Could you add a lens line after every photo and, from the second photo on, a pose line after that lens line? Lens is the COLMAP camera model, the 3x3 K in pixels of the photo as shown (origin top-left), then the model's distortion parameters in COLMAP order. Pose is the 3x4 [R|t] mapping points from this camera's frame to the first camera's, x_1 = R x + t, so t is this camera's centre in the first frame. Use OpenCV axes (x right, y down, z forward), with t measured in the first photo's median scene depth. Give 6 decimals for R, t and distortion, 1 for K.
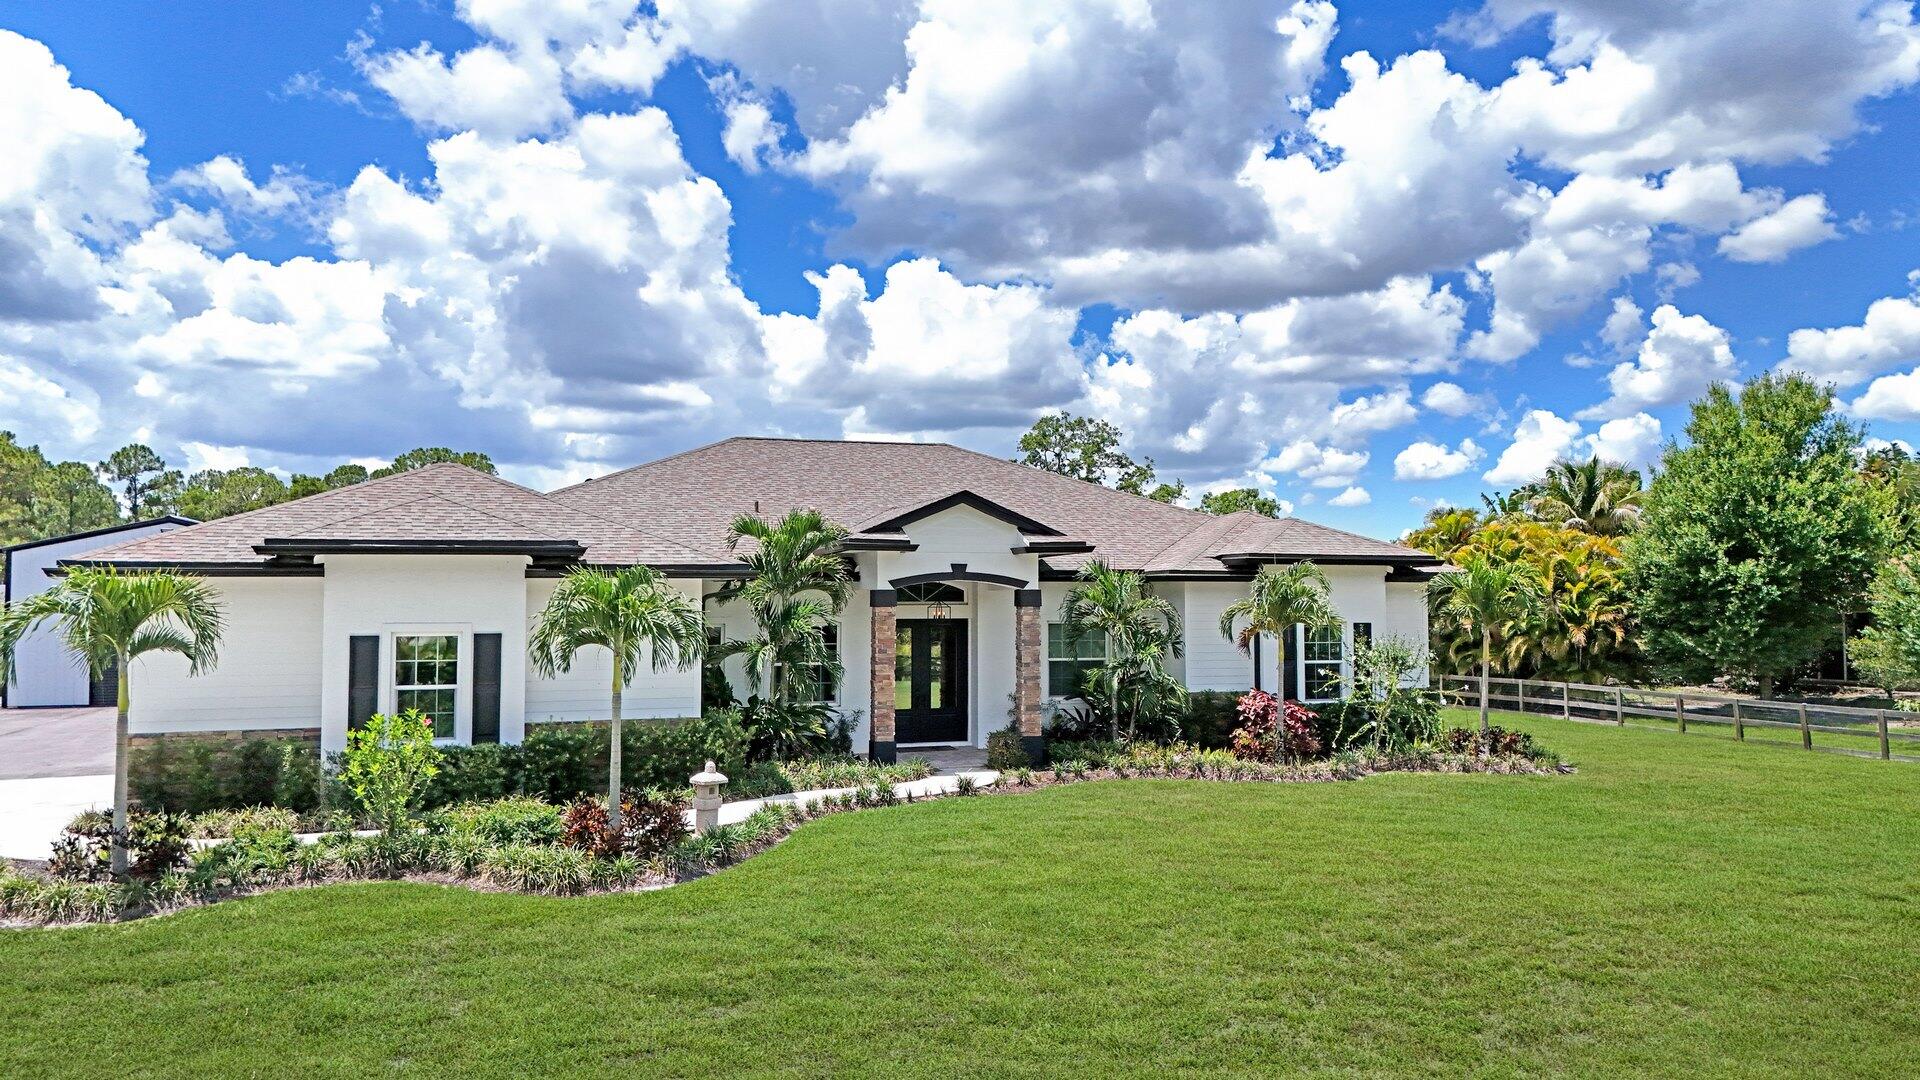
lens RADIAL K [[1452.3, 0, 960.0], [0, 1452.3, 540.0], [0, 0, 1]] dist [0.065738, -0.061850]
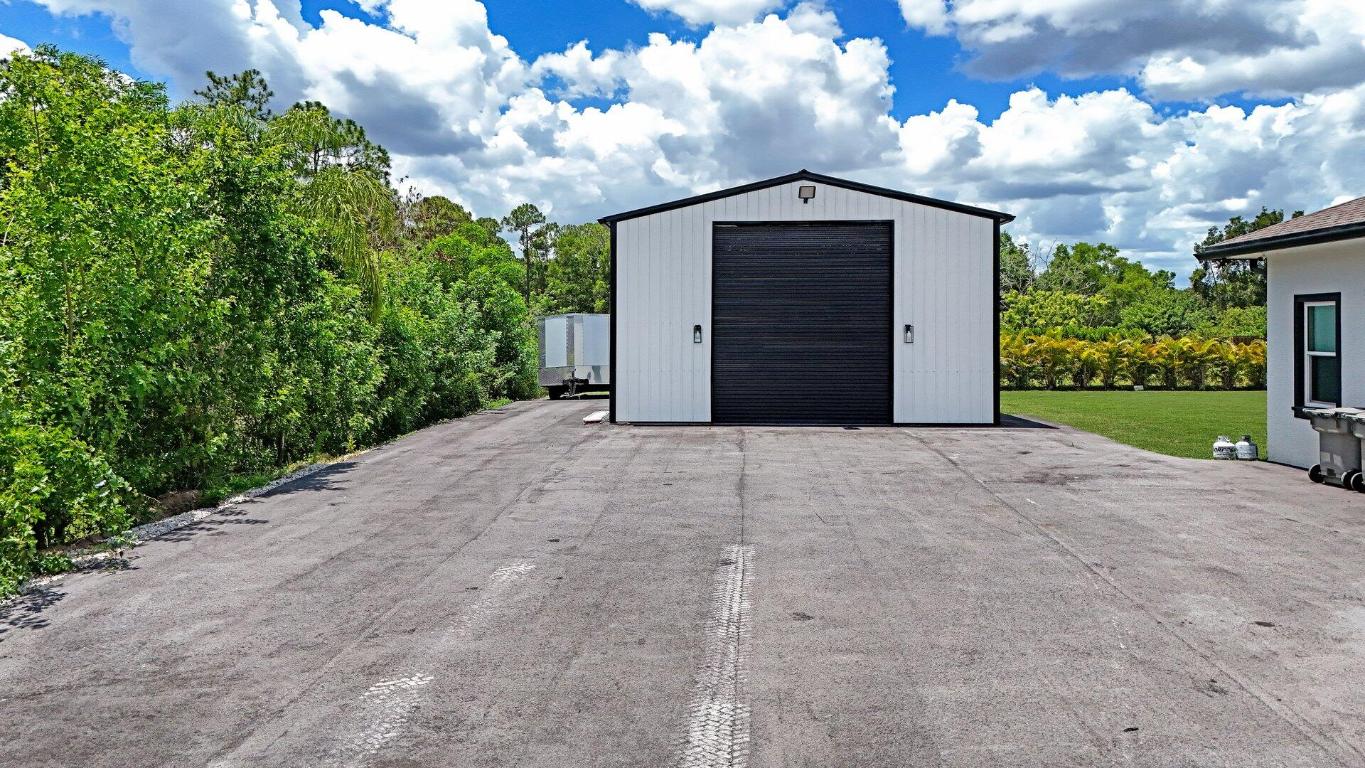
lens RADIAL K [[996.9, 0, 684.3], [0, 996.9, 311.0], [0, 0, 1]] dist [0.074984, 0.000777]
pose [[0.953380, -0.013495, -0.301470, -0.433152], [0.021625, 0.999486, 0.023649, 0.042280], [0.300996, -0.029066, 0.953182, 0.499762]]
